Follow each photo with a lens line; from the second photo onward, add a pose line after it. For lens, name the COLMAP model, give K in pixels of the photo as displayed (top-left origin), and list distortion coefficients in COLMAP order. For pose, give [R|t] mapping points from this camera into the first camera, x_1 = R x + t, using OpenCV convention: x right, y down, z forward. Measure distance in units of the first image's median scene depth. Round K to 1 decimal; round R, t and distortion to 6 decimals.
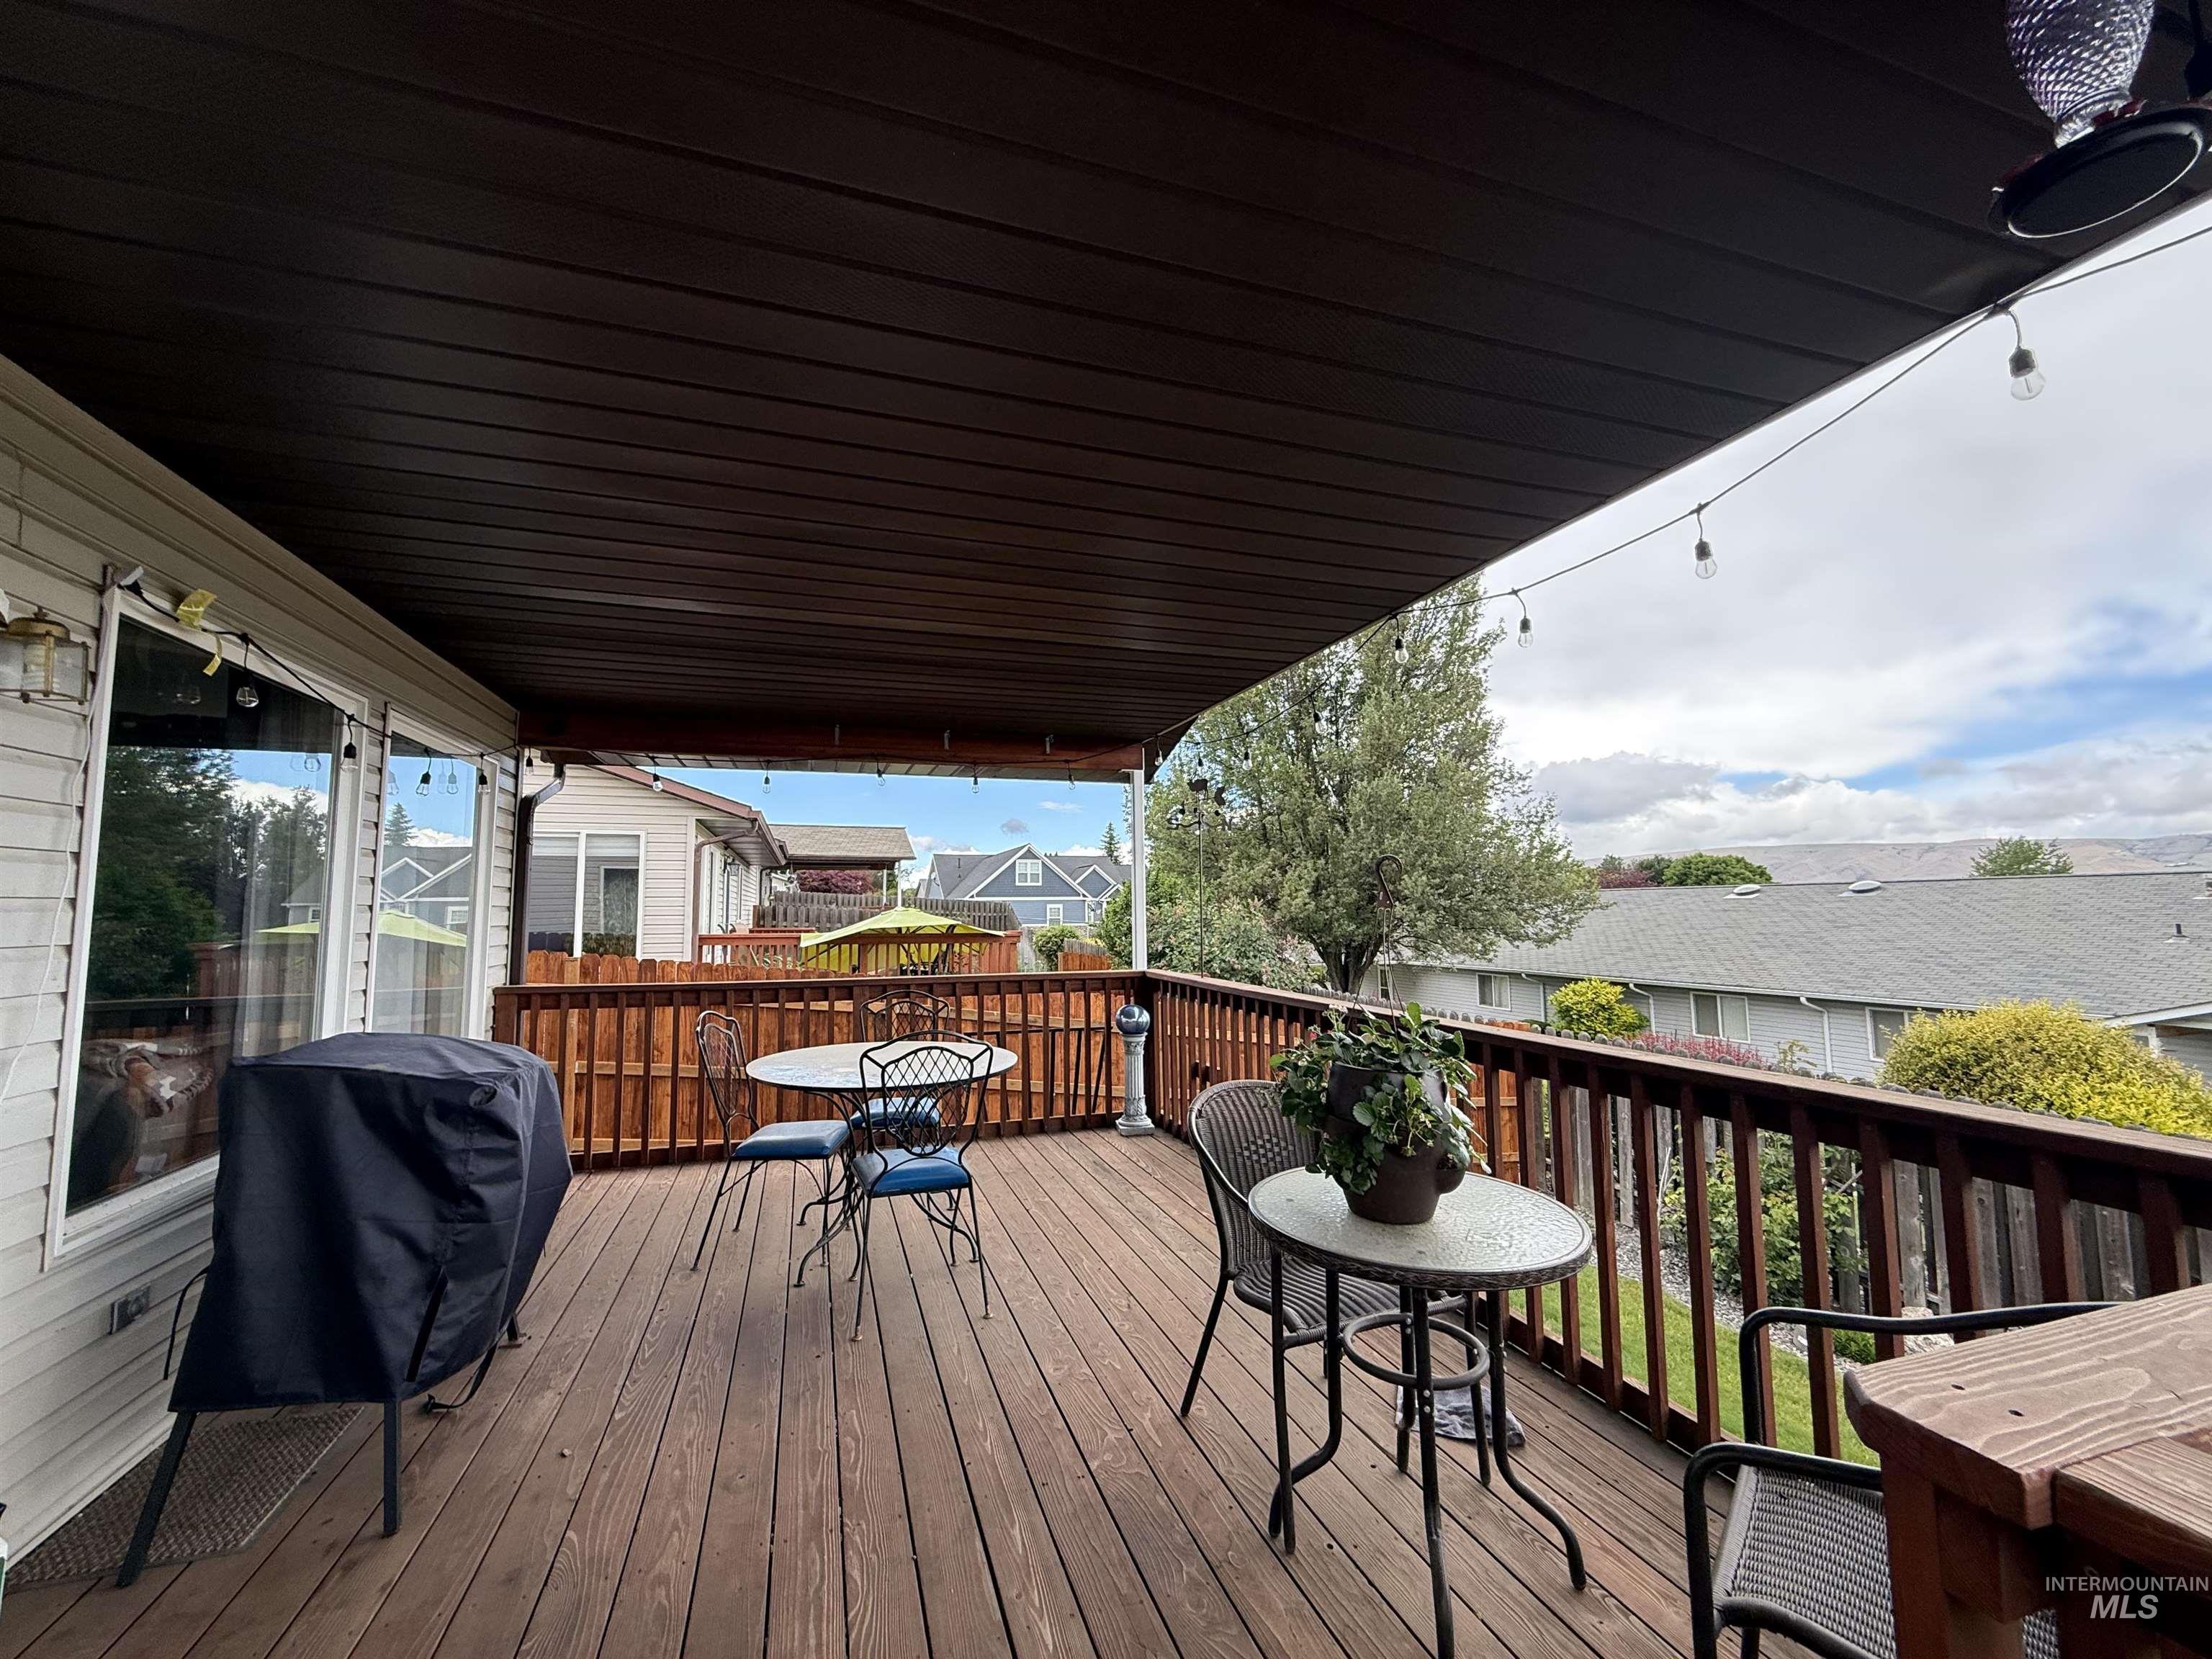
lens RADIAL K [[882.5, 0, 1103.3], [0, 882.5, 839.6], [0, 0, 1]] dist [0.001420, 0.000276]
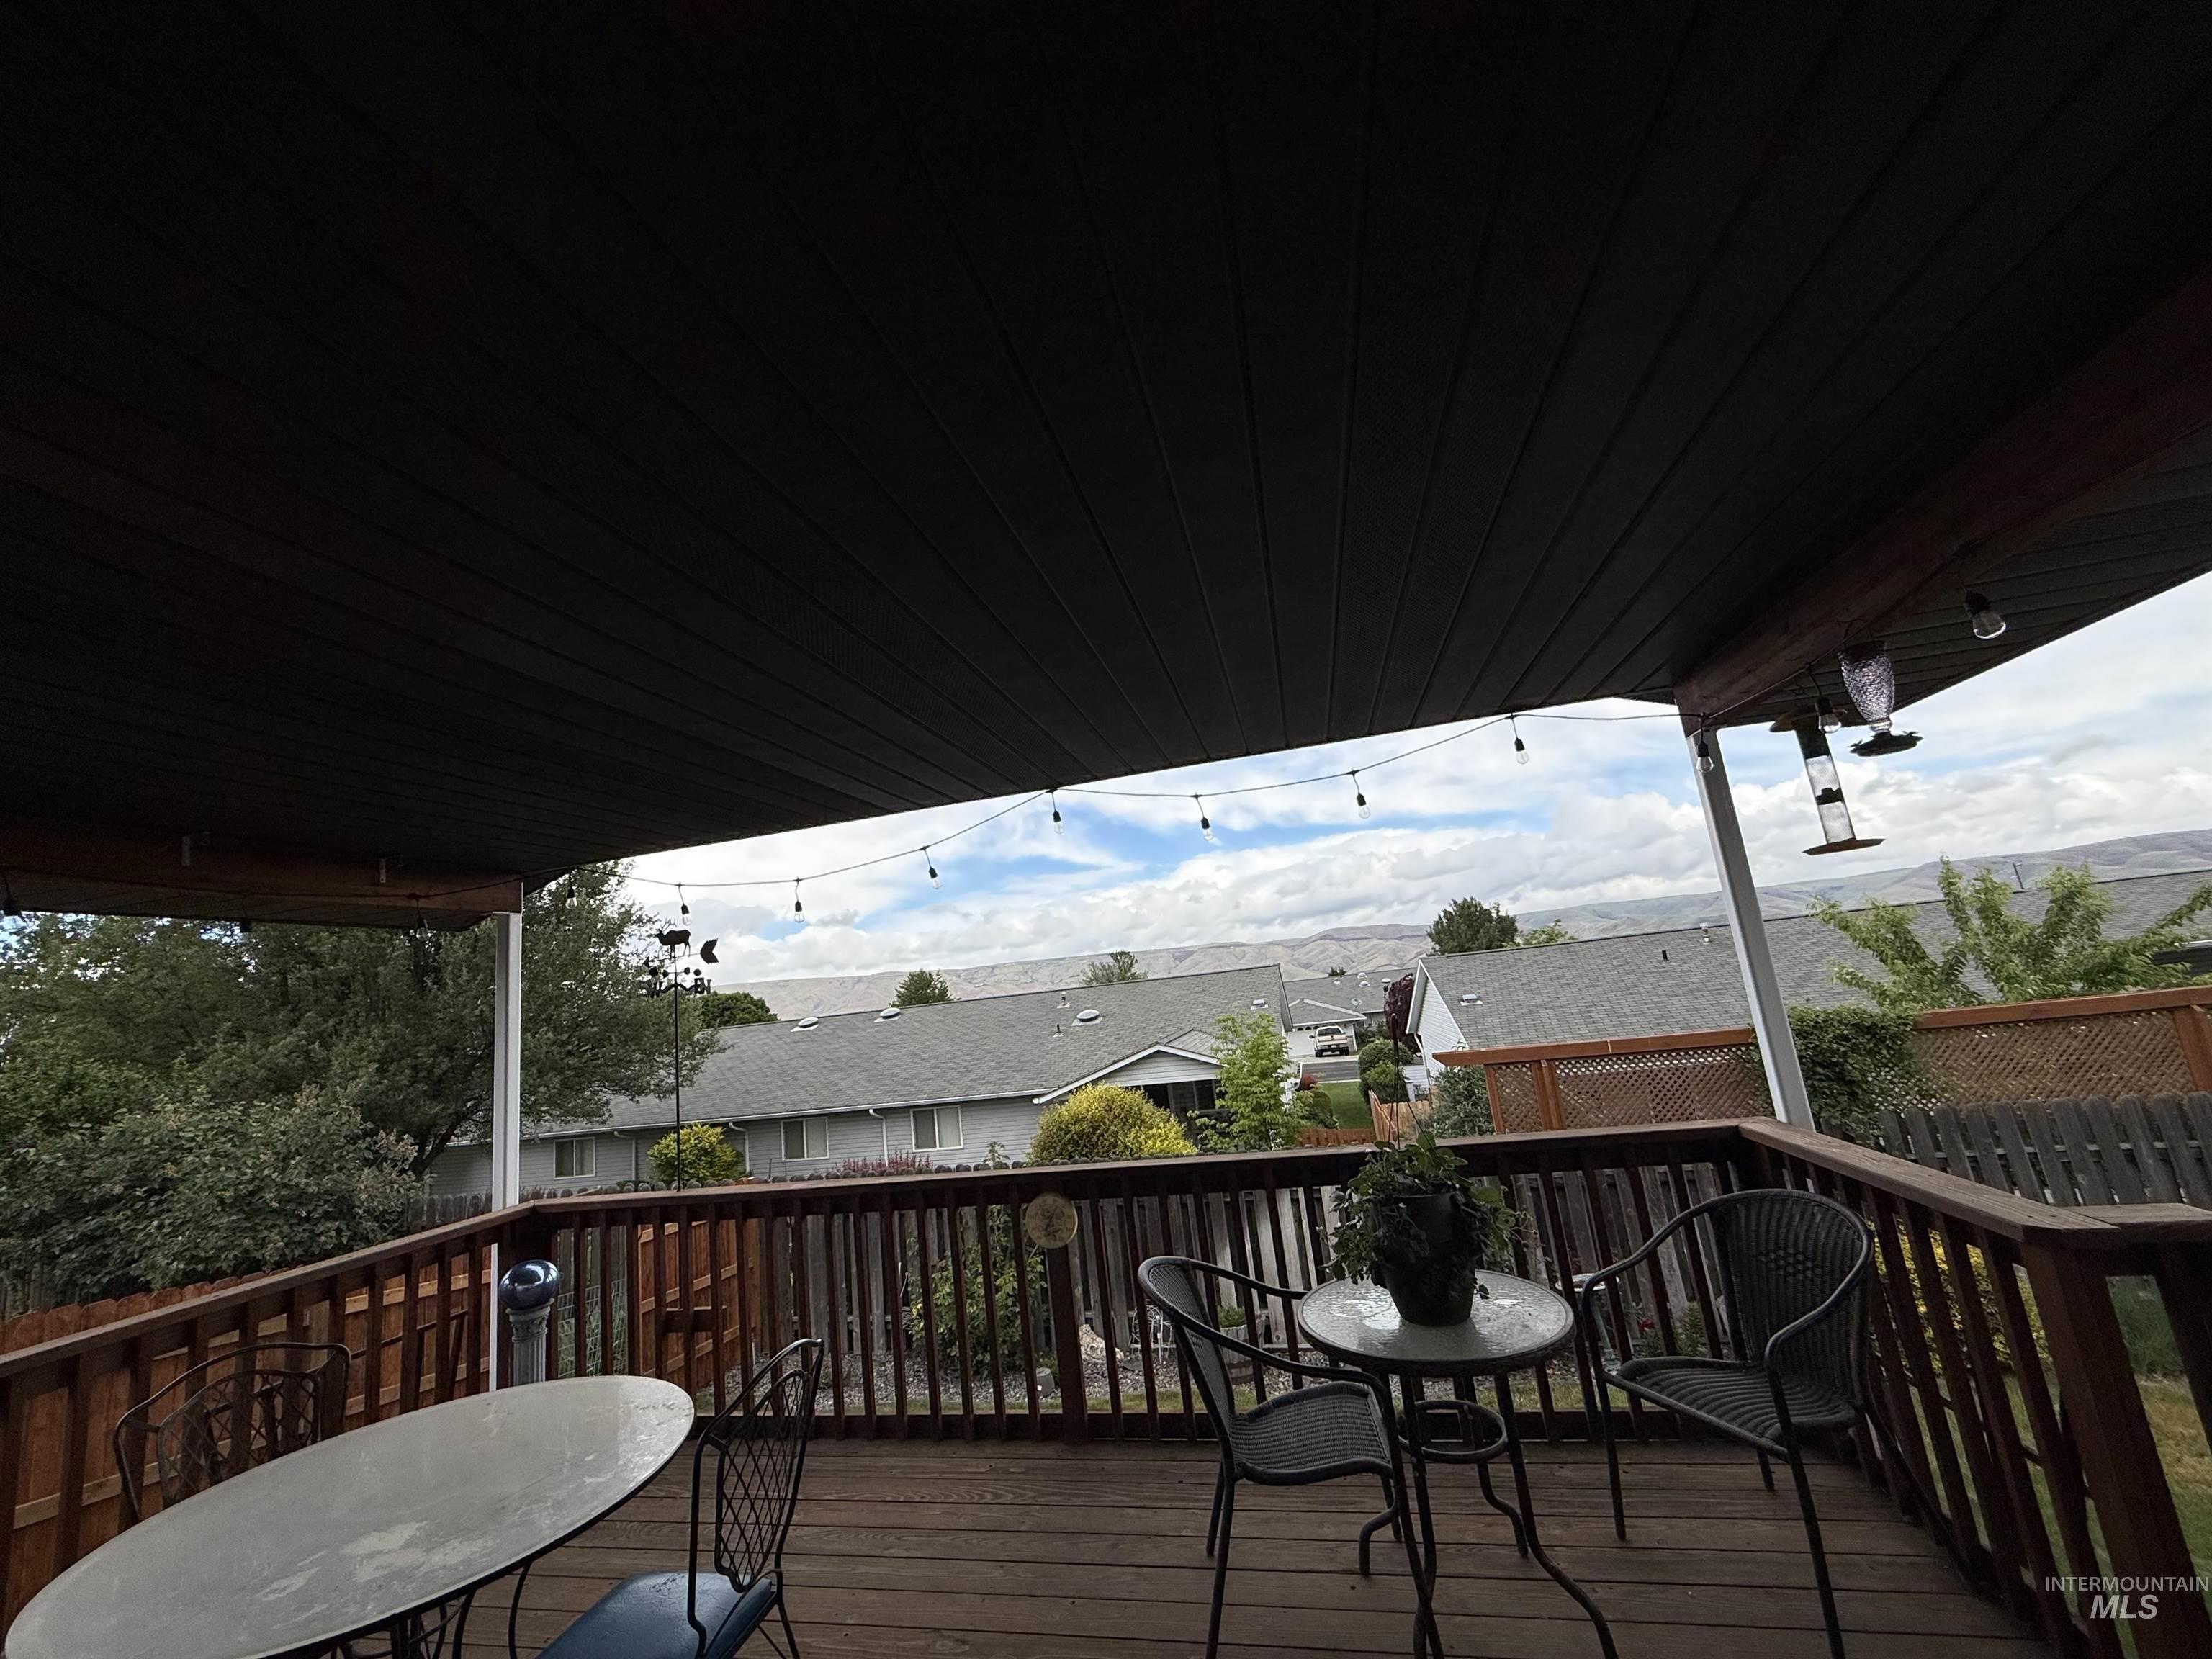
lens RADIAL K [[882.5, 0, 1097.1], [0, 882.5, 838.3], [0, 0, 1]] dist [0.001420, 0.000276]
pose [[0.529981, 0.102769, 0.841759, -0.095084], [0.034077, 0.989247, -0.142231, -0.006131], [-0.847325, 0.104064, 0.520780, 0.064960]]
